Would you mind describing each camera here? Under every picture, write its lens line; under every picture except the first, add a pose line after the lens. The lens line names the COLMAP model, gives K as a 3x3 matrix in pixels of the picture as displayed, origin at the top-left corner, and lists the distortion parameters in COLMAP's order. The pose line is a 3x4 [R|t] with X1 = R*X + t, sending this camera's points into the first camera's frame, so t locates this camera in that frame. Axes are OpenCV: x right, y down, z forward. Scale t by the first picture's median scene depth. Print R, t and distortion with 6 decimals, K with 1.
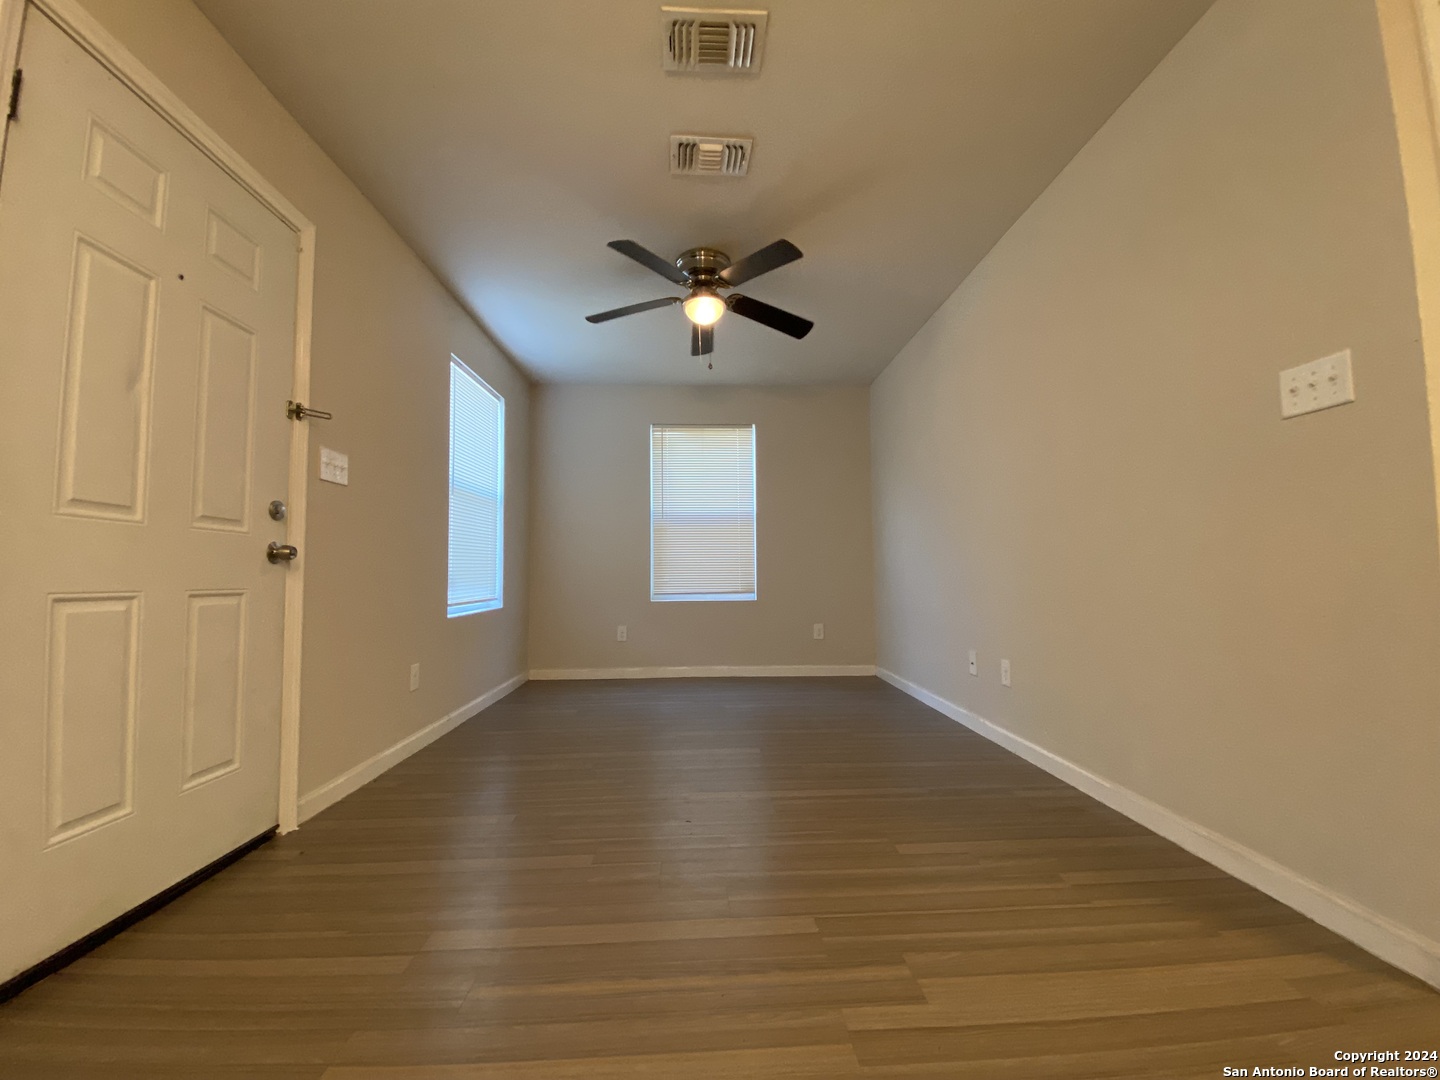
lens RADIAL K [[582.6, 0, 724.7], [0, 582.6, 545.2], [0, 0, 1]] dist [0.012758, -0.014219]
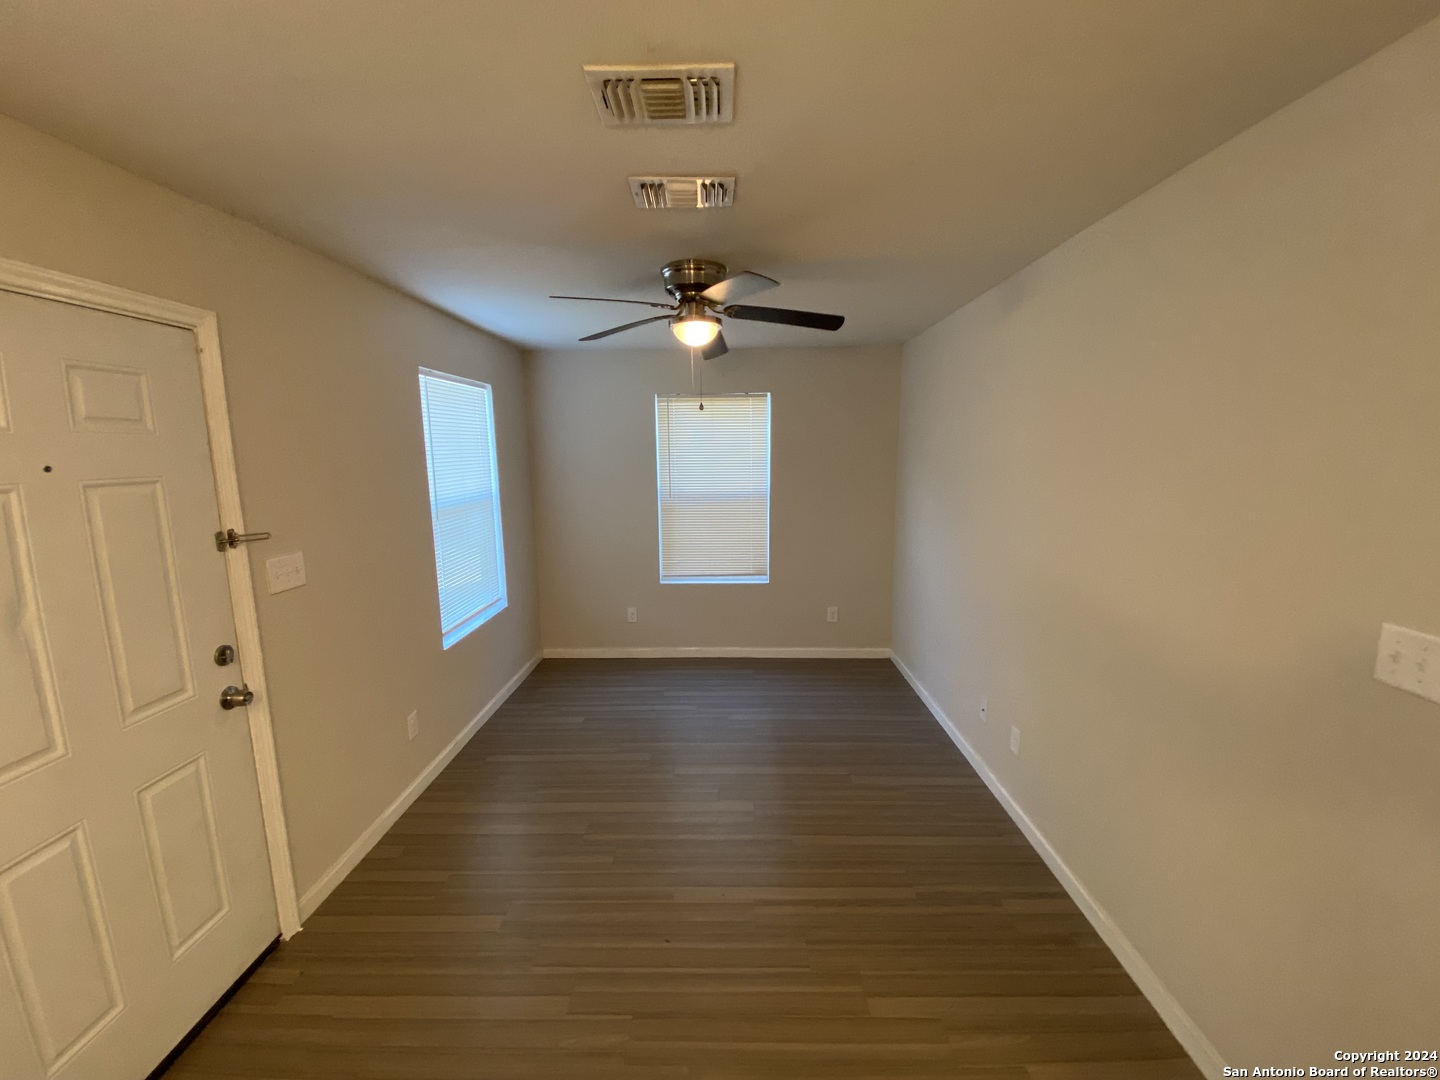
lens RADIAL K [[582.6, 0, 725.7], [0, 582.6, 535.8], [0, 0, 1]] dist [0.012758, -0.014219]
pose [[0.998184, 0.009862, -0.059427, 0.083772], [0.002916, 0.977439, 0.211198, -0.388392], [0.060169, -0.210988, 0.975635, 0.149373]]
